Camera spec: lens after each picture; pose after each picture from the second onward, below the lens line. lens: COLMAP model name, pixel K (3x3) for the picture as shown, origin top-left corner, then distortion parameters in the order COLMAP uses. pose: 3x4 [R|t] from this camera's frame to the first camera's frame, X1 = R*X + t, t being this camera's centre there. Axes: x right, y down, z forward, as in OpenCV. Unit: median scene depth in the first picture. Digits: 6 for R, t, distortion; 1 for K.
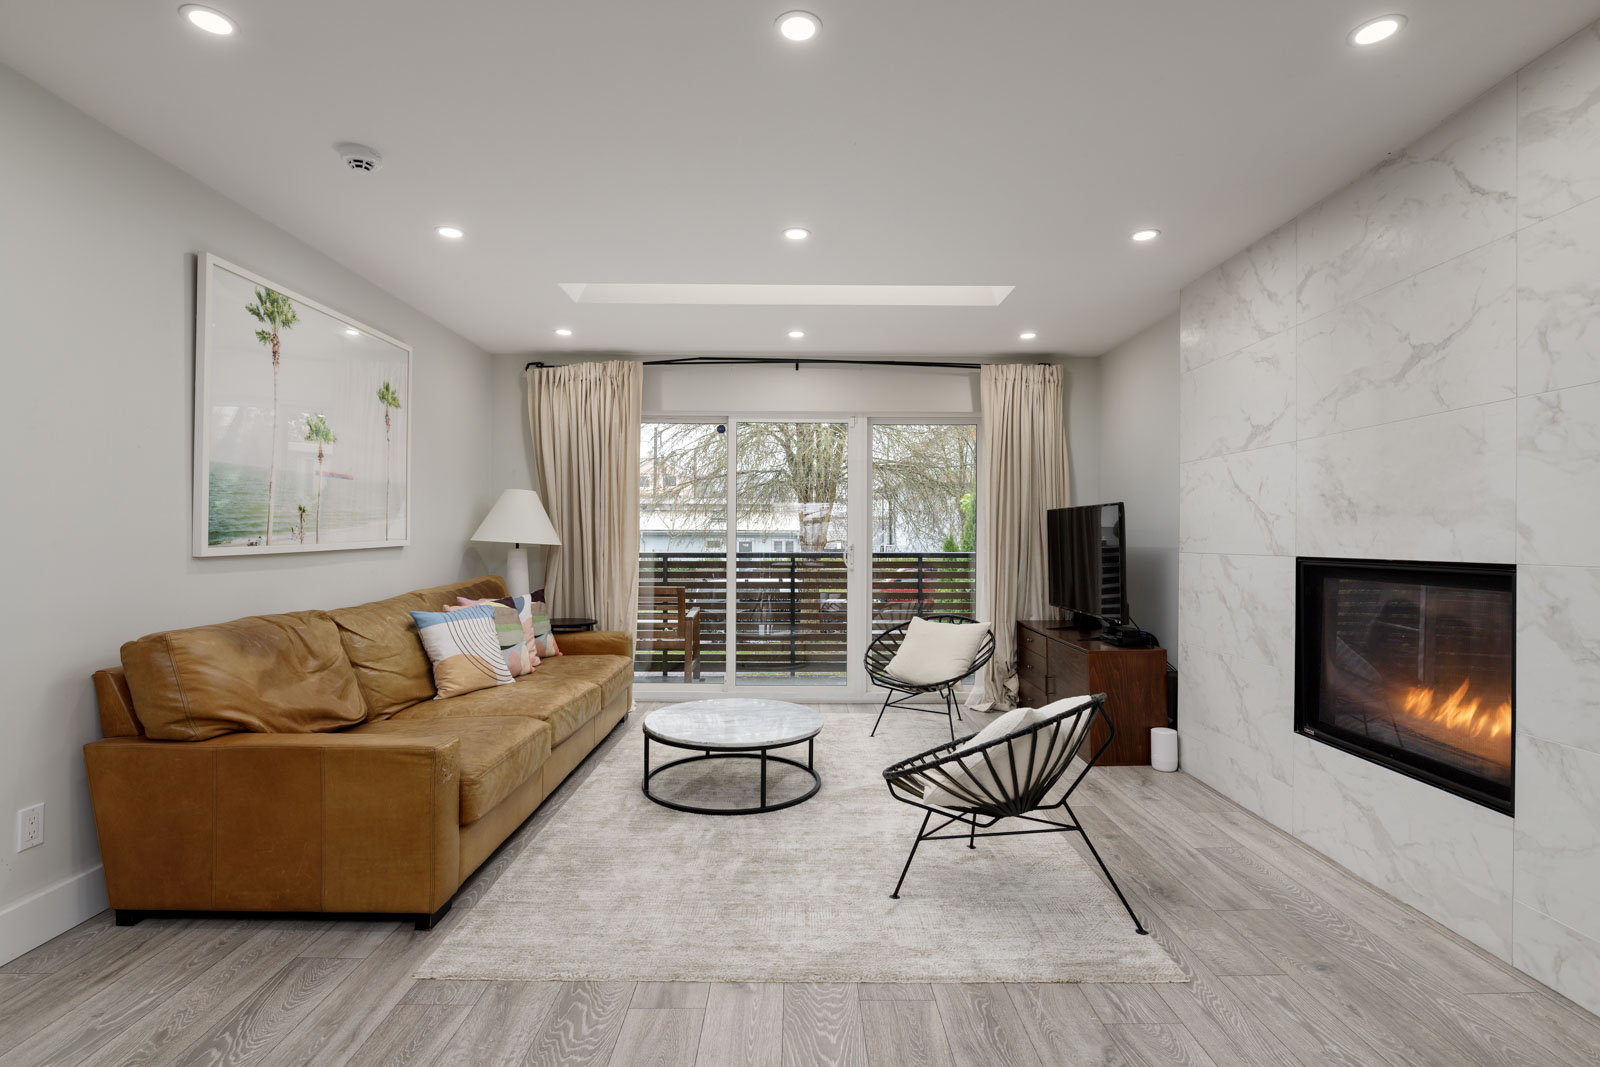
lens RADIAL K [[749.2, 0, 791.7], [0, 749.2, 536.5], [0, 0, 1]] dist [-0.002989, 0.000801]
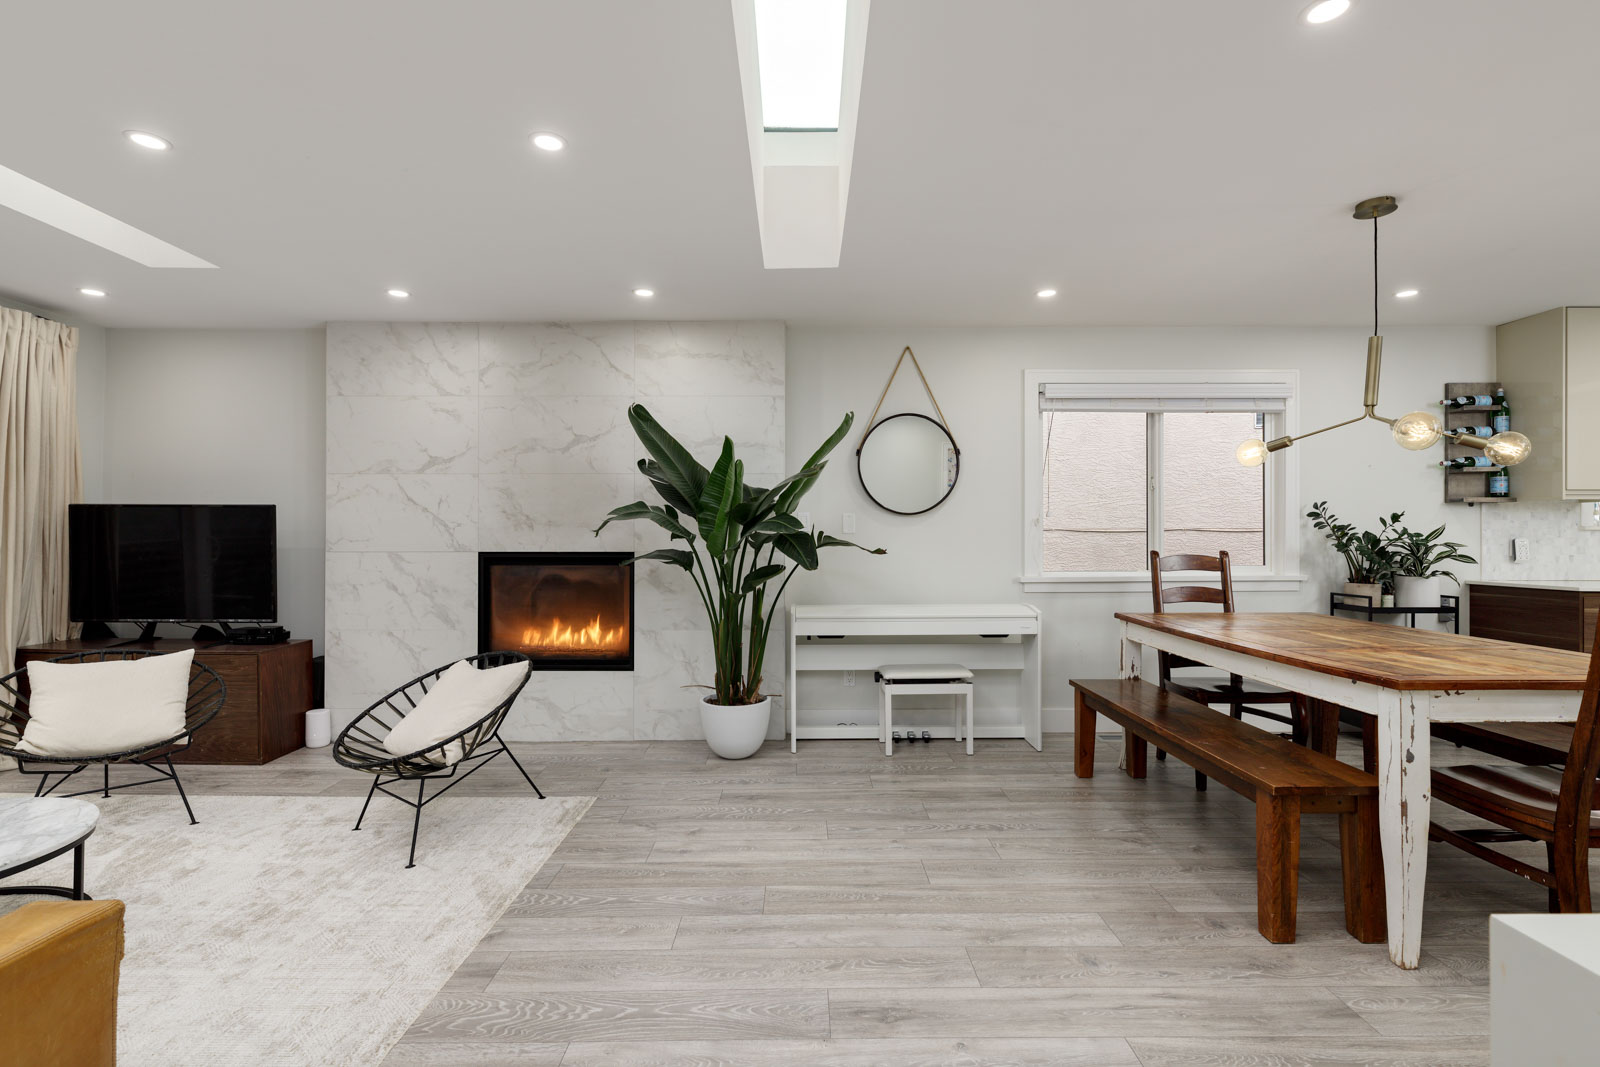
lens RADIAL K [[749.2, 0, 801.7], [0, 749.2, 534.9], [0, 0, 1]] dist [-0.002989, 0.000801]
pose [[0.004122, 0.006260, 0.999972, -0.982697], [-0.003495, 0.999974, -0.006245, 0.000089], [-0.999985, -0.003469, 0.004143, 0.432874]]
